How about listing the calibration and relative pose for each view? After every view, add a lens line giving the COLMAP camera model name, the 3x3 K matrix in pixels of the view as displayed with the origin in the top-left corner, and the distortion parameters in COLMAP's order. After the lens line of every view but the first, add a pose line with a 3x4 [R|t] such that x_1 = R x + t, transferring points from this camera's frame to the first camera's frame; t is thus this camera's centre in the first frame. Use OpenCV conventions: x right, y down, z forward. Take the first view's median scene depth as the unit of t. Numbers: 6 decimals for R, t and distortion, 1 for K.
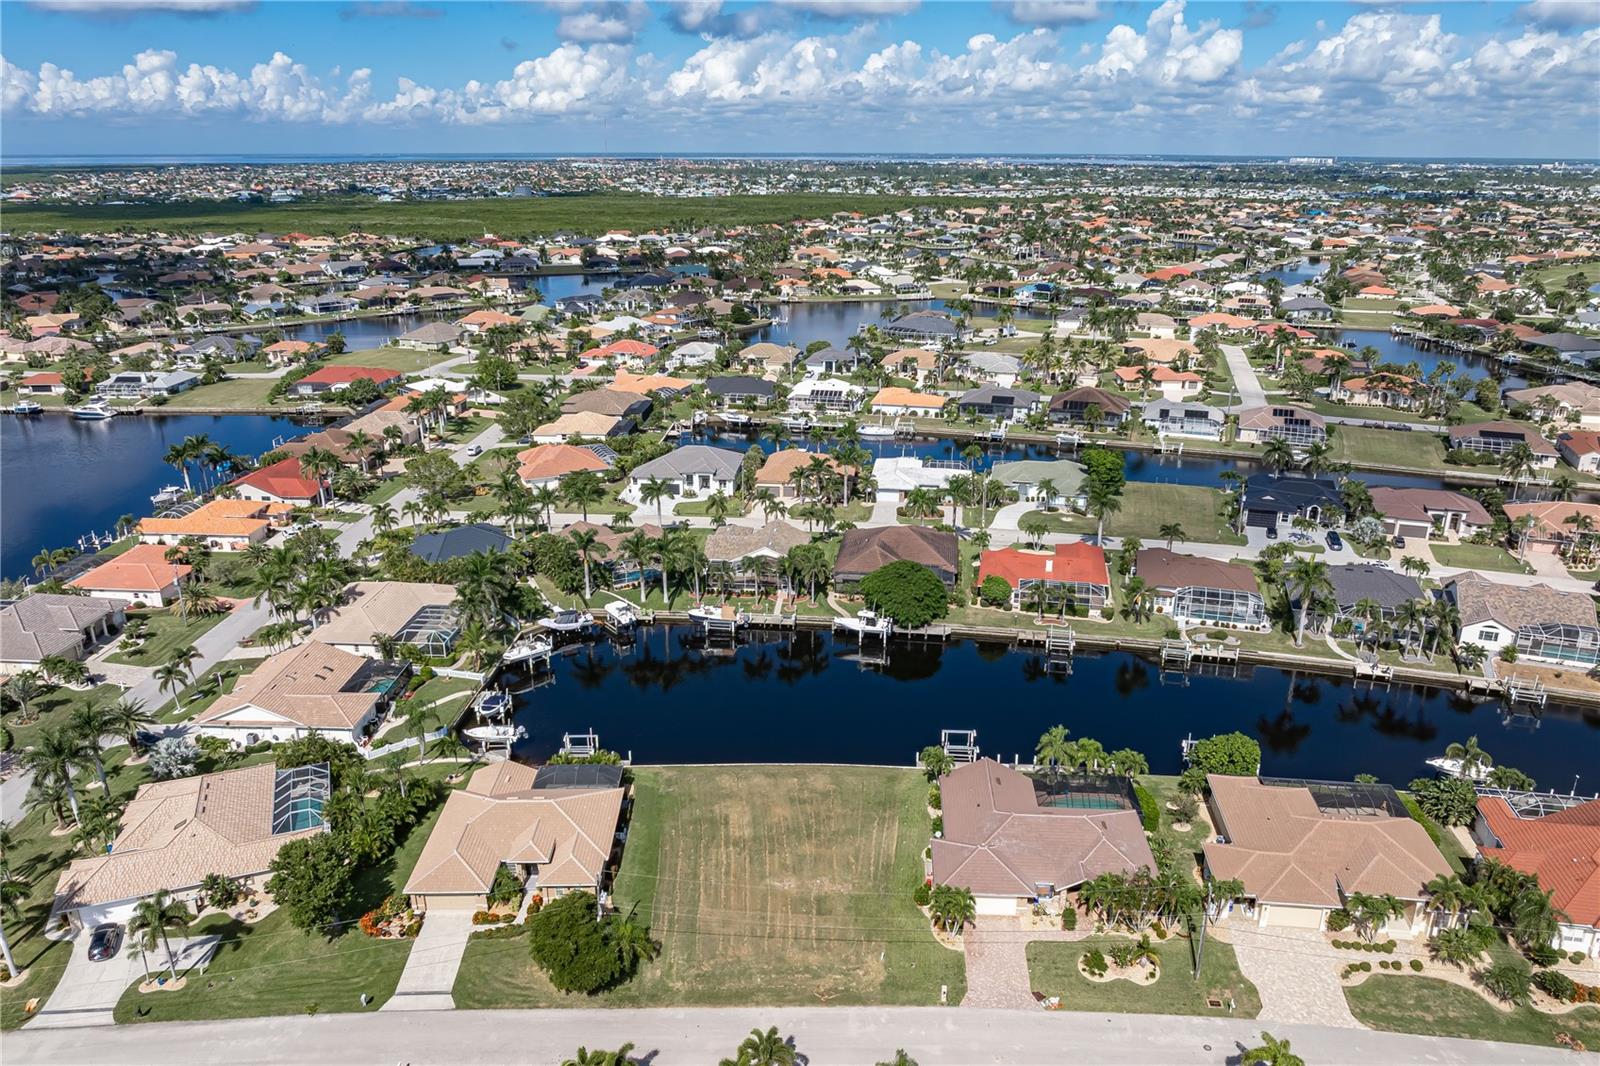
lens RADIAL K [[1135.0, 0, 805.0], [0, 1135.0, 522.2], [0, 0, 1]] dist [-0.027718, 0.013878]
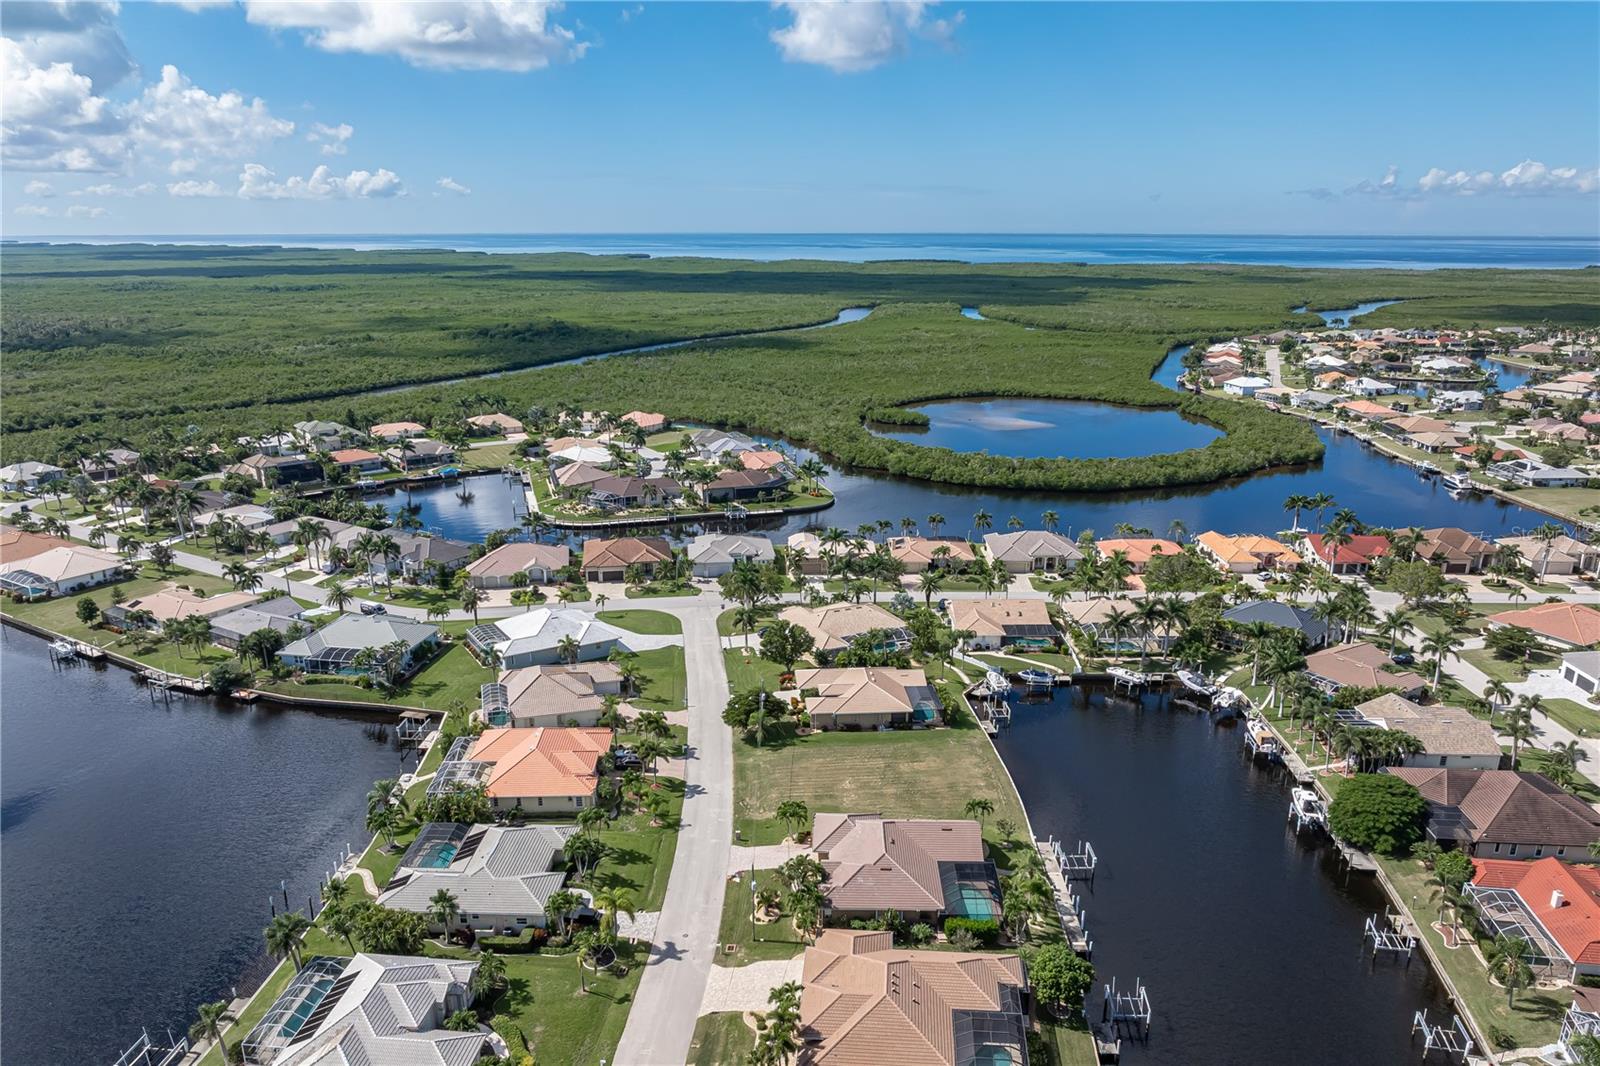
lens RADIAL K [[1135.0, 0, 804.4], [0, 1135.0, 562.2], [0, 0, 1]] dist [-0.027718, 0.013878]
pose [[0.046957, 0.281297, -0.958471, 0.902799], [-0.313924, 0.915069, 0.253180, -0.204710], [0.948286, 0.288998, 0.131274, 0.469693]]
